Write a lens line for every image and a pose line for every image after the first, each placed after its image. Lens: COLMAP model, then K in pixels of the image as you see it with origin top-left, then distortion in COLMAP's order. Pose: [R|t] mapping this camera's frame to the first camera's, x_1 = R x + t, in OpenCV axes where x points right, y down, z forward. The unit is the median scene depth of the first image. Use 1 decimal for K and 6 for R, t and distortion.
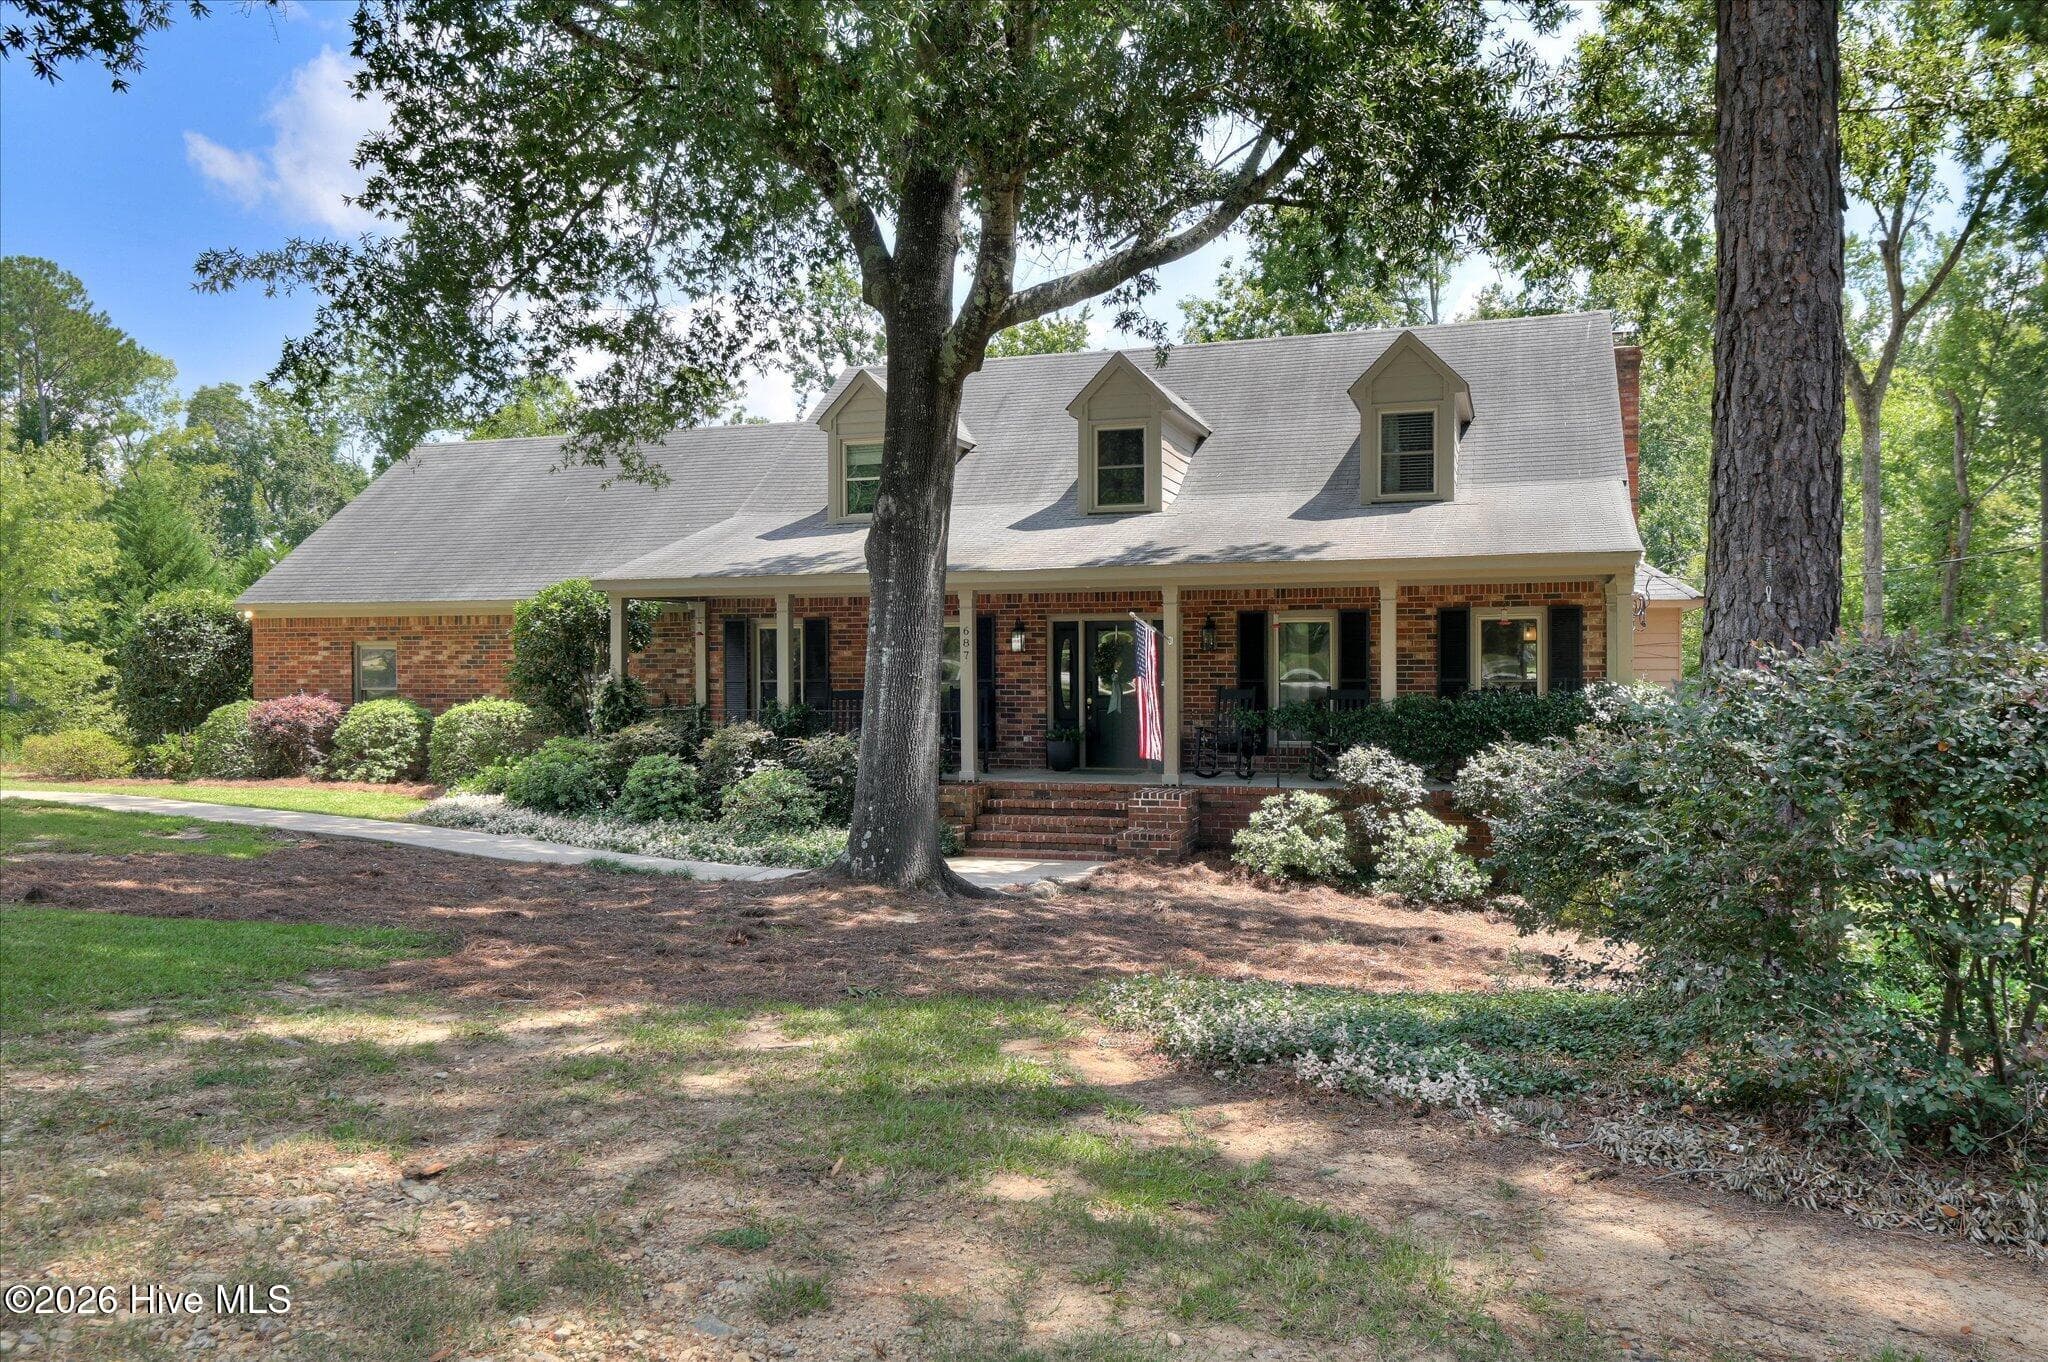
lens RADIAL K [[1444.6, 0, 1062.8], [0, 1444.6, 674.5], [0, 0, 1]] dist [0.011613, 0.004826]
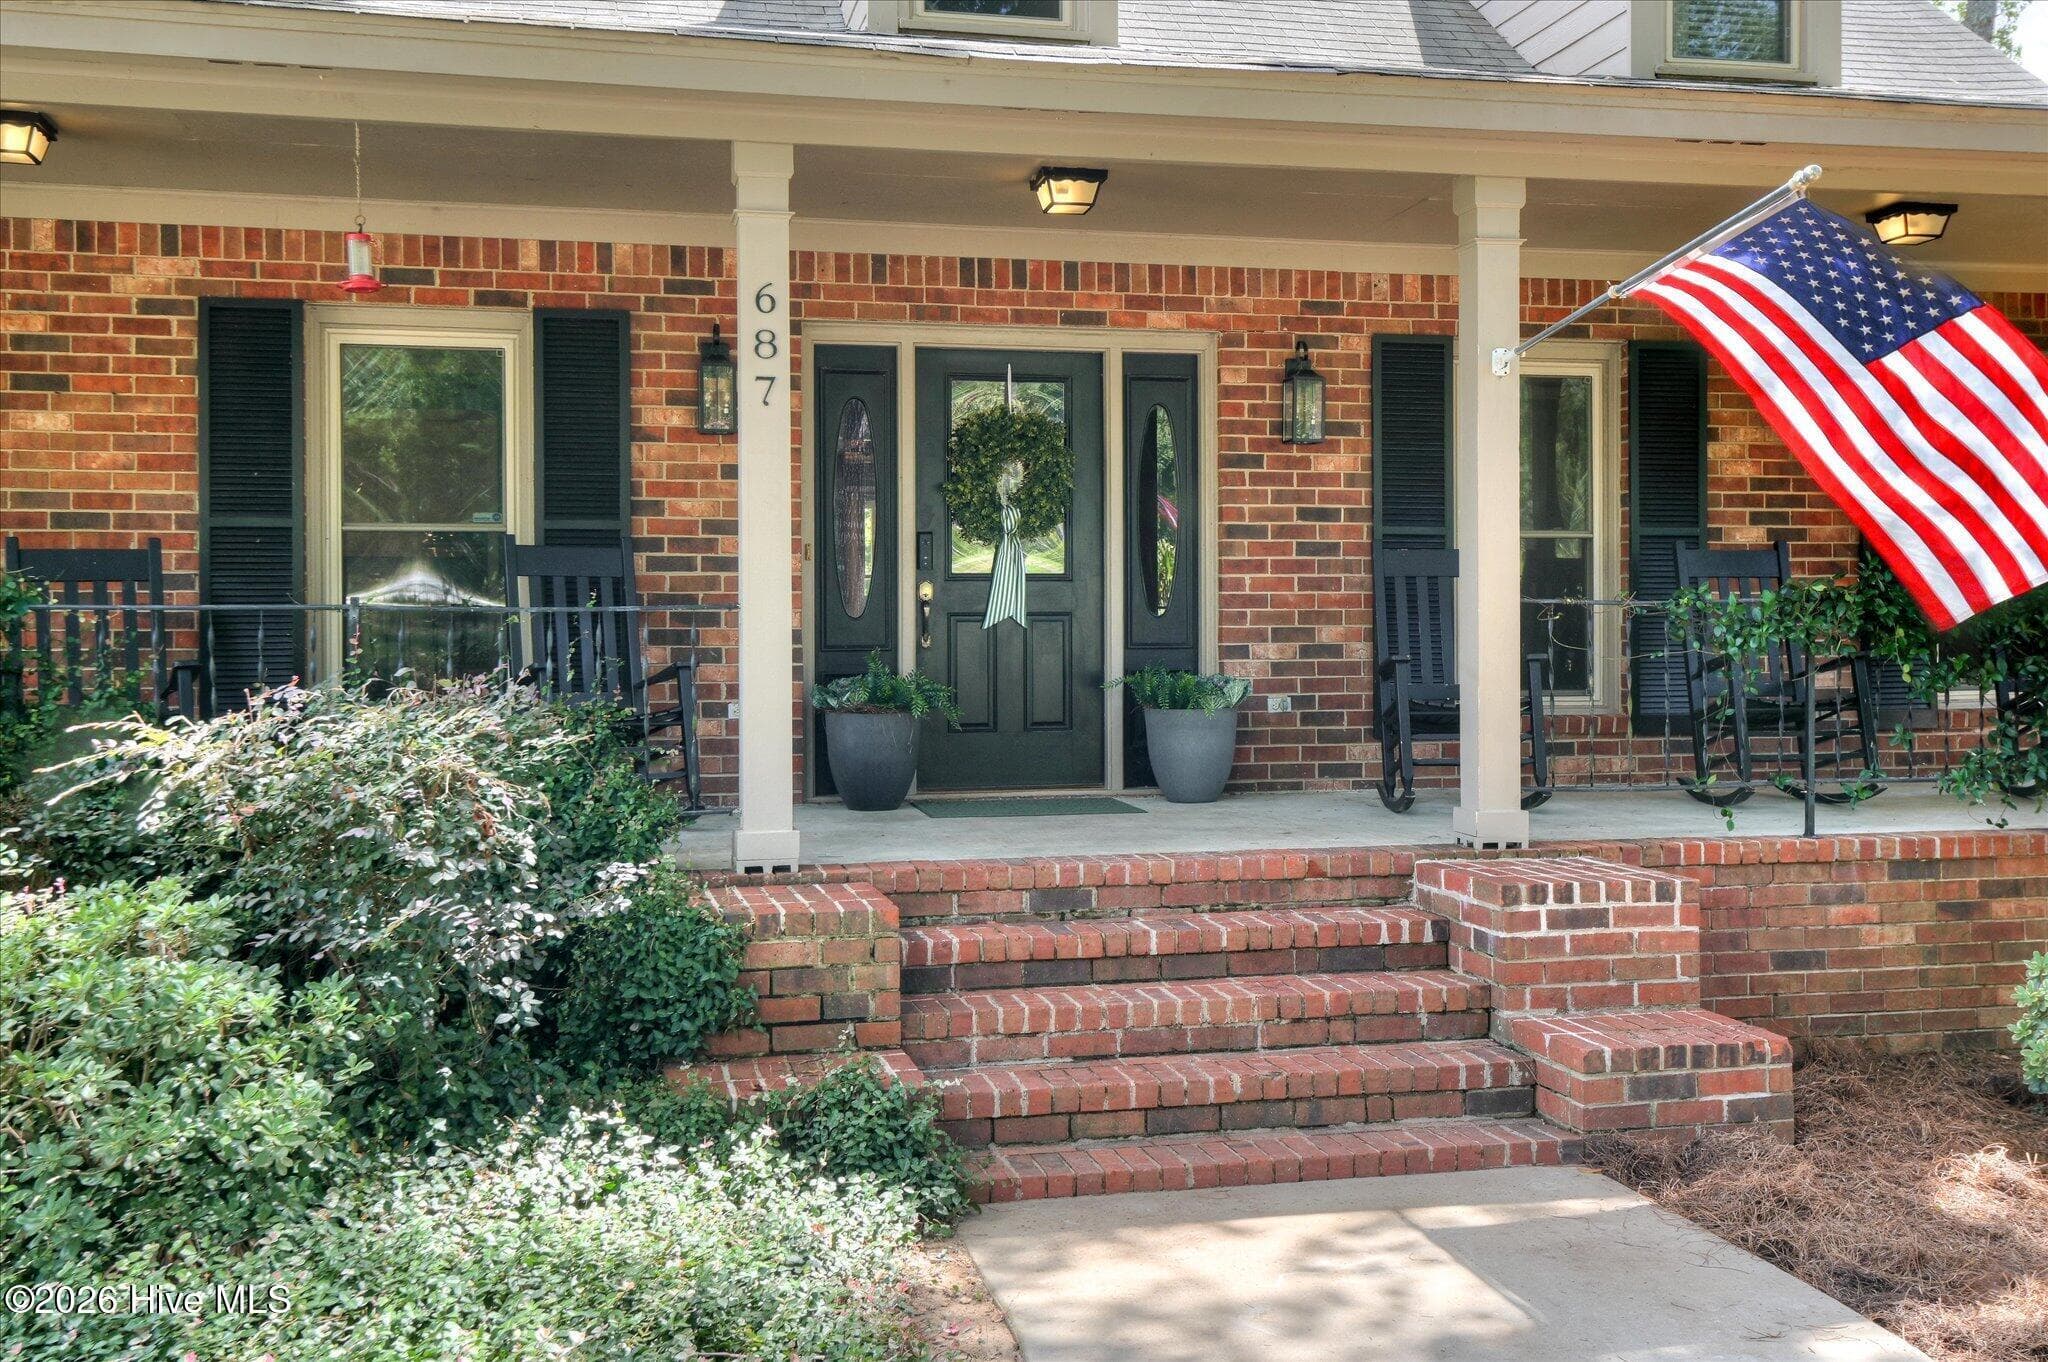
lens RADIAL K [[1954.9, 0, 1054.2], [0, 1954.9, 617.6], [0, 0, 1]] dist [0.043038, 0.000000]
pose [[0.868508, 0.000578, 0.495675, -0.160769], [0.003274, 0.999971, -0.006904, 0.024992], [-0.495665, 0.007619, 0.868480, 0.541056]]
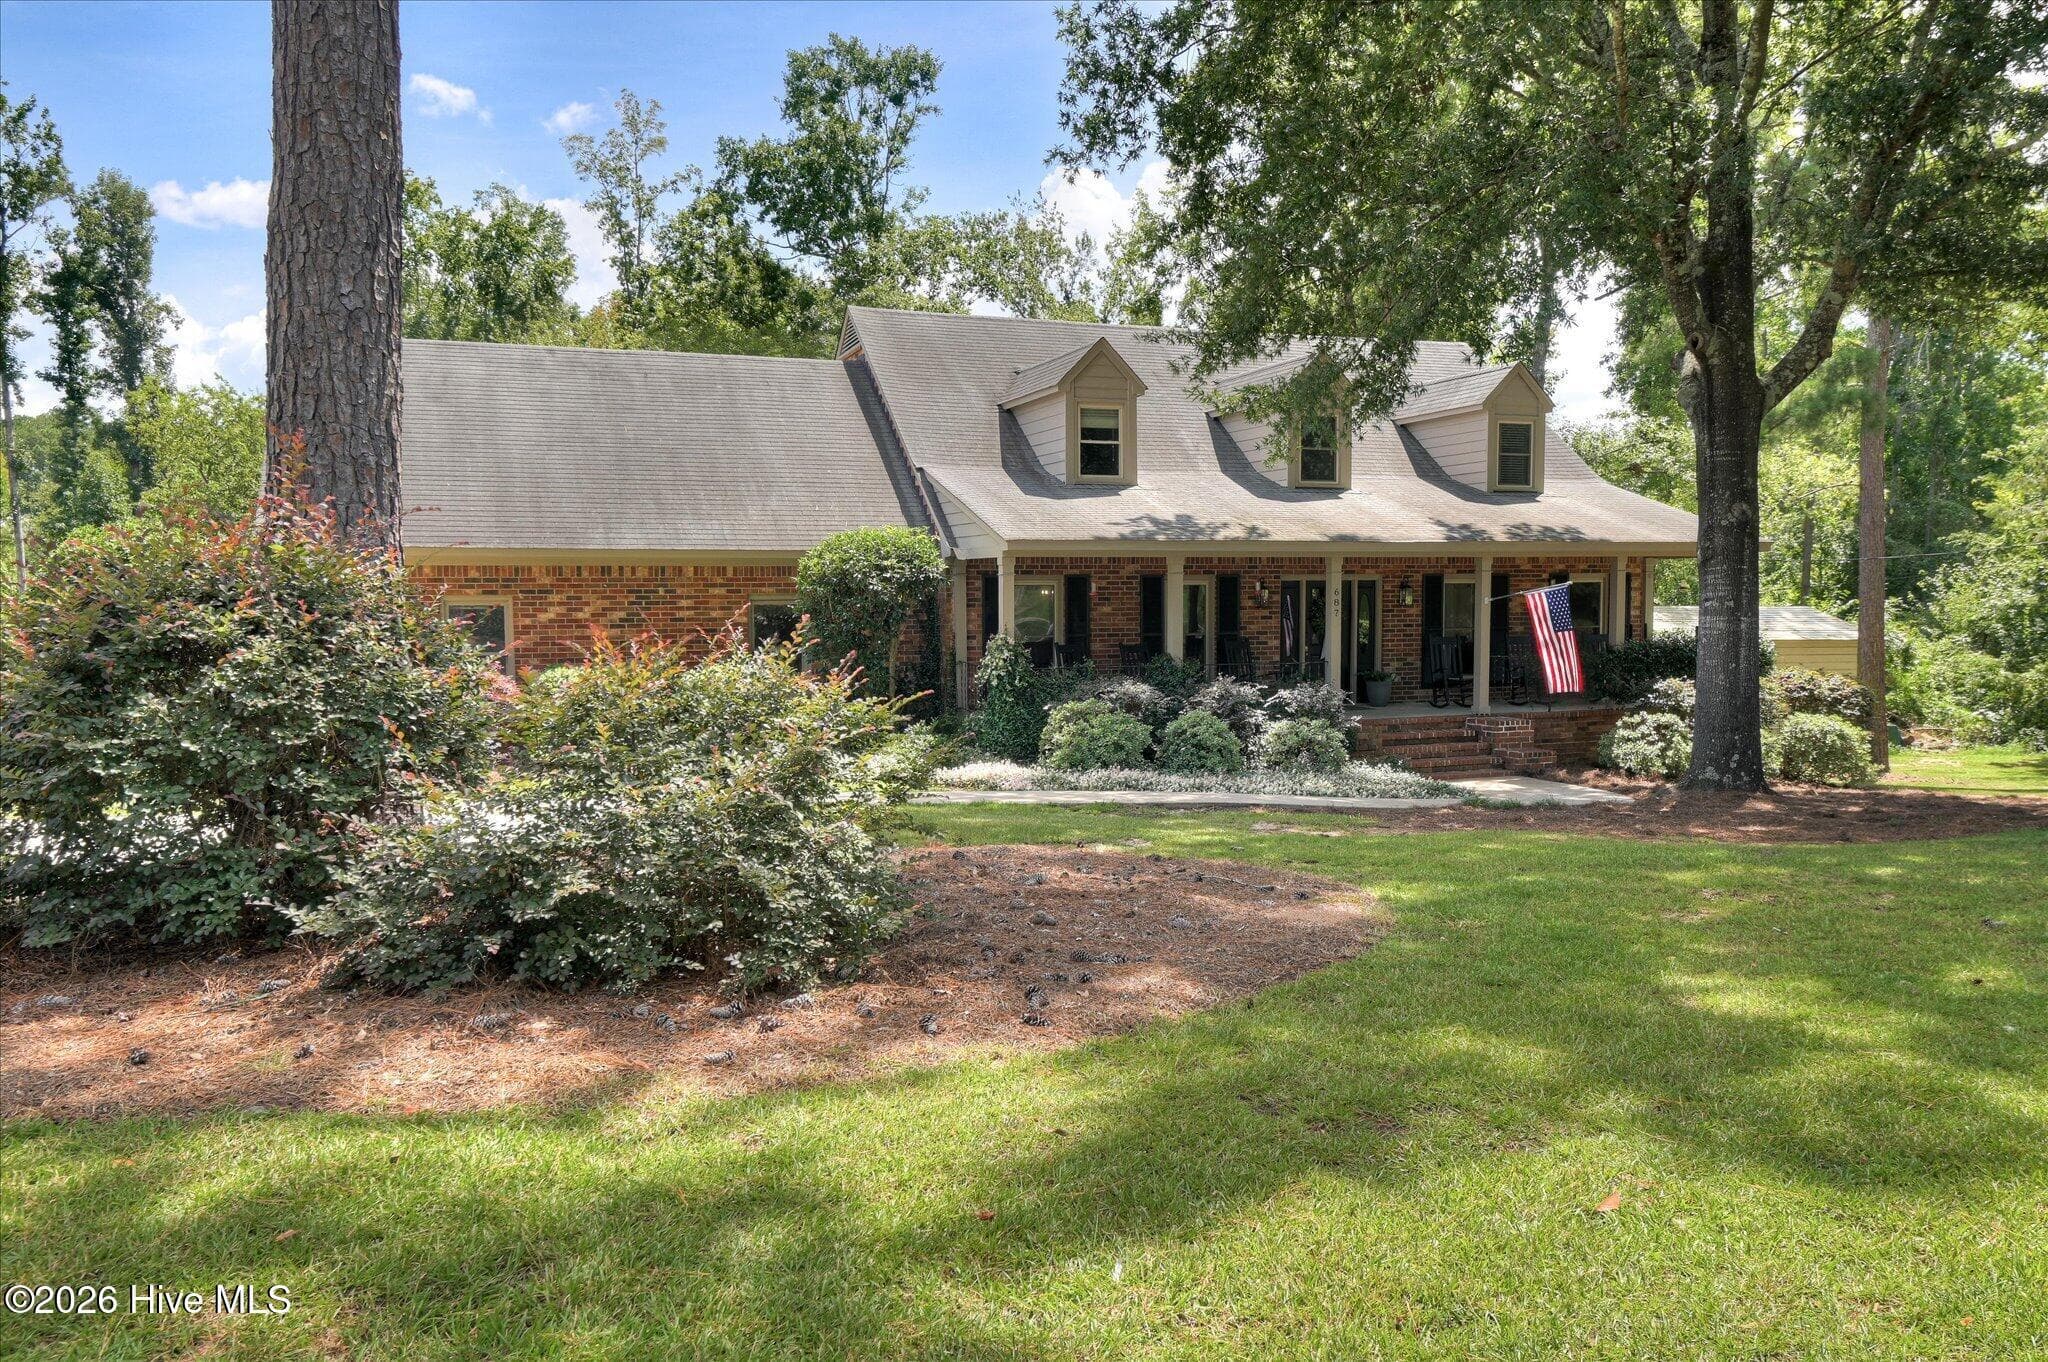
lens RADIAL K [[1444.6, 0, 1050.6], [0, 1444.6, 692.8], [0, 0, 1]] dist [0.011613, 0.004826]
pose [[0.793452, -0.044378, 0.607013, -0.780573], [0.005628, 0.997831, 0.065593, -0.021932], [-0.608607, -0.048628, 0.791980, 0.175043]]
